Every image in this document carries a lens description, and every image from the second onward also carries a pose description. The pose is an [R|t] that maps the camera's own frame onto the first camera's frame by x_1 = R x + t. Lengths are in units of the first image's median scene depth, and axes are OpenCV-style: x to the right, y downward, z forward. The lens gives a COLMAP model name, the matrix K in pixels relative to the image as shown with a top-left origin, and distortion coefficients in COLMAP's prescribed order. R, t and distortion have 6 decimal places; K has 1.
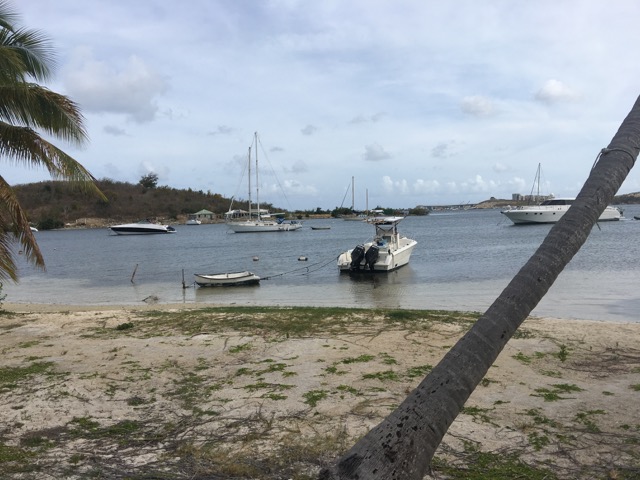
lens RADIAL K [[519.9, 0, 322.4], [0, 519.9, 227.4], [0, 0, 1]] dist [0.057254, -0.096739]
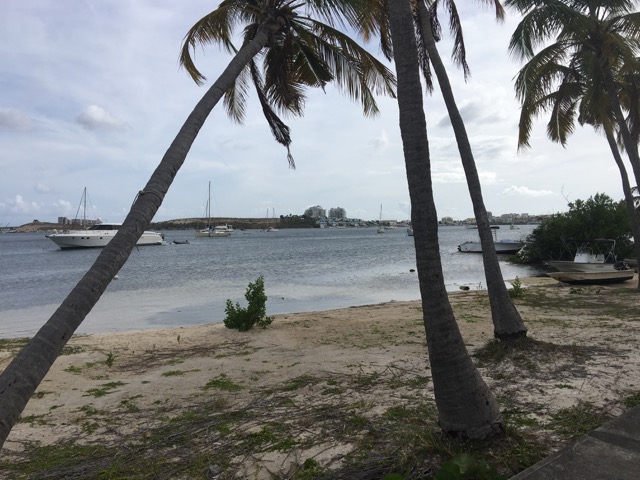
lens RADIAL K [[519.9, 0, 322.4], [0, 519.9, 227.4], [0, 0, 1]] dist [0.057254, -0.096739]
pose [[0.685627, 0.020183, 0.727674, -0.098323], [0.013854, 0.999073, -0.040764, 0.004068], [-0.727822, 0.038030, 0.684711, -0.210233]]
